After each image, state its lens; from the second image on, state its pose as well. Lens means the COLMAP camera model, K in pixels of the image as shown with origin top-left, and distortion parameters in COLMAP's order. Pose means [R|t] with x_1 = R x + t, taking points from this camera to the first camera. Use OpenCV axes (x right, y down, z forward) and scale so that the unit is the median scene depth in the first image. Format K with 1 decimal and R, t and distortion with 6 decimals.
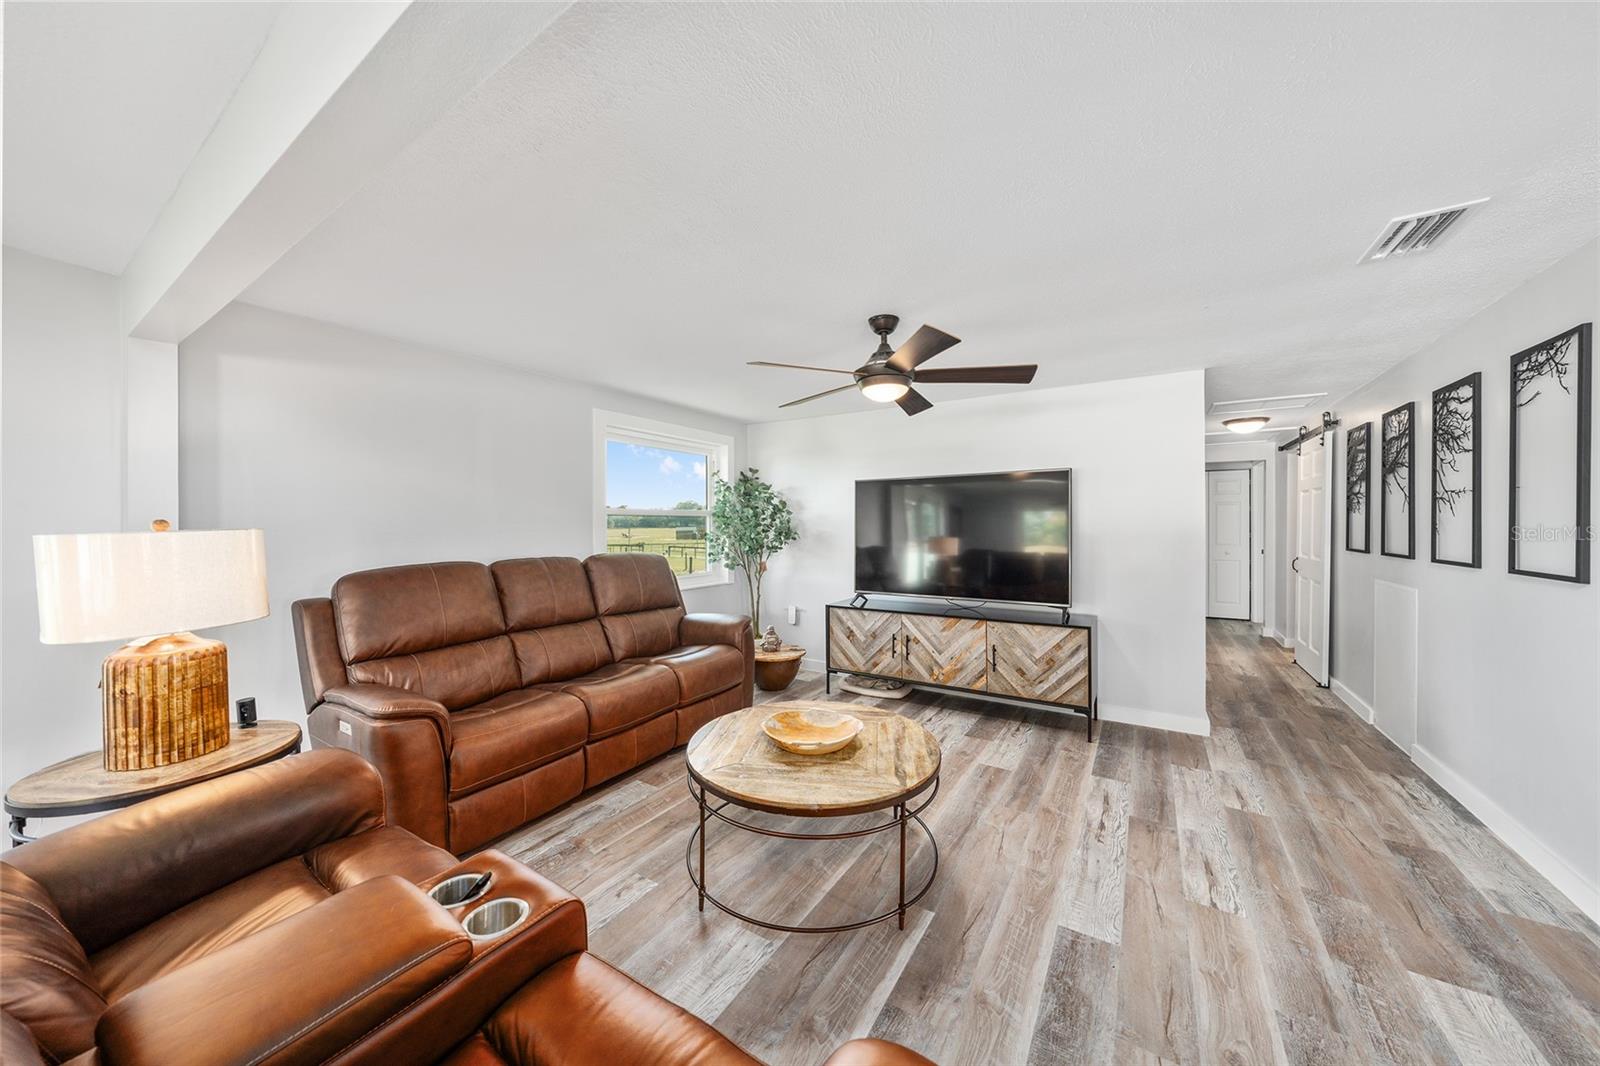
lens RADIAL K [[541.5, 0, 800.0], [0, 541.5, 533.0], [0, 0, 1]] dist [-0.001551, -0.000006]
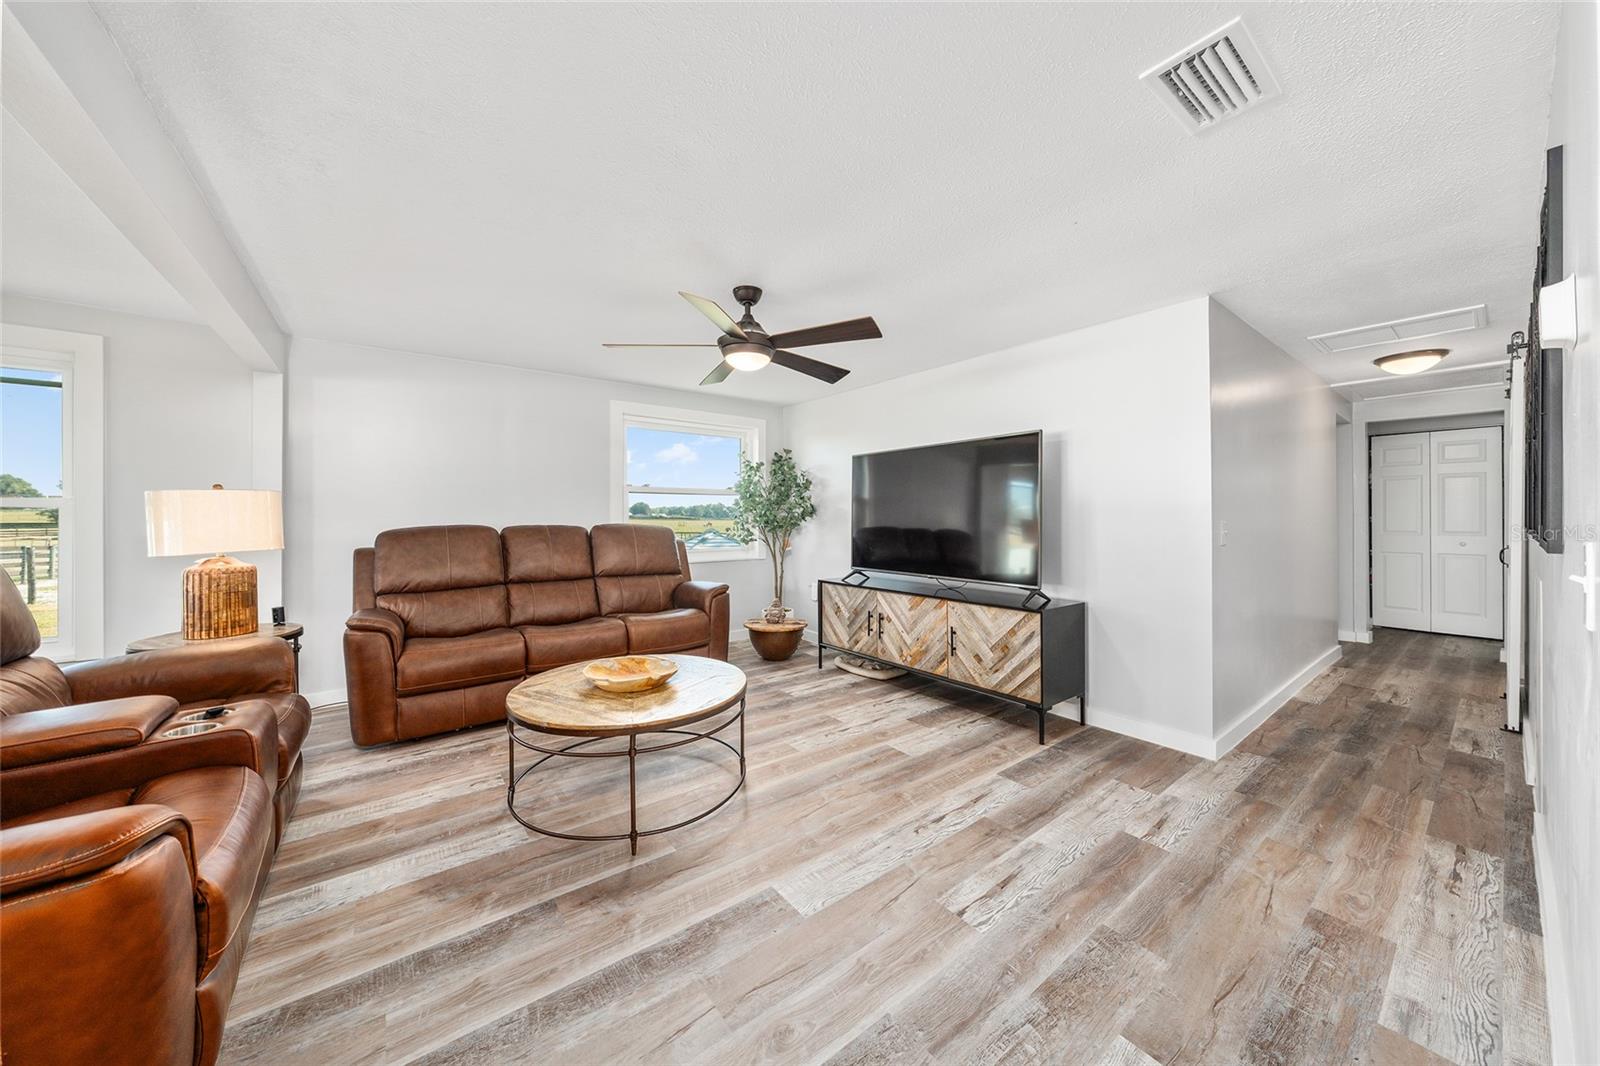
lens RADIAL K [[543.0, 0, 795.1], [0, 543.0, 521.2], [0, 0, 1]] dist [-0.001677, -0.000122]
pose [[0.938631, 0.006118, -0.344870, 0.449336], [-0.007964, 0.999961, -0.003937, 0.035789], [0.344832, 0.006441, 0.938642, 0.047252]]
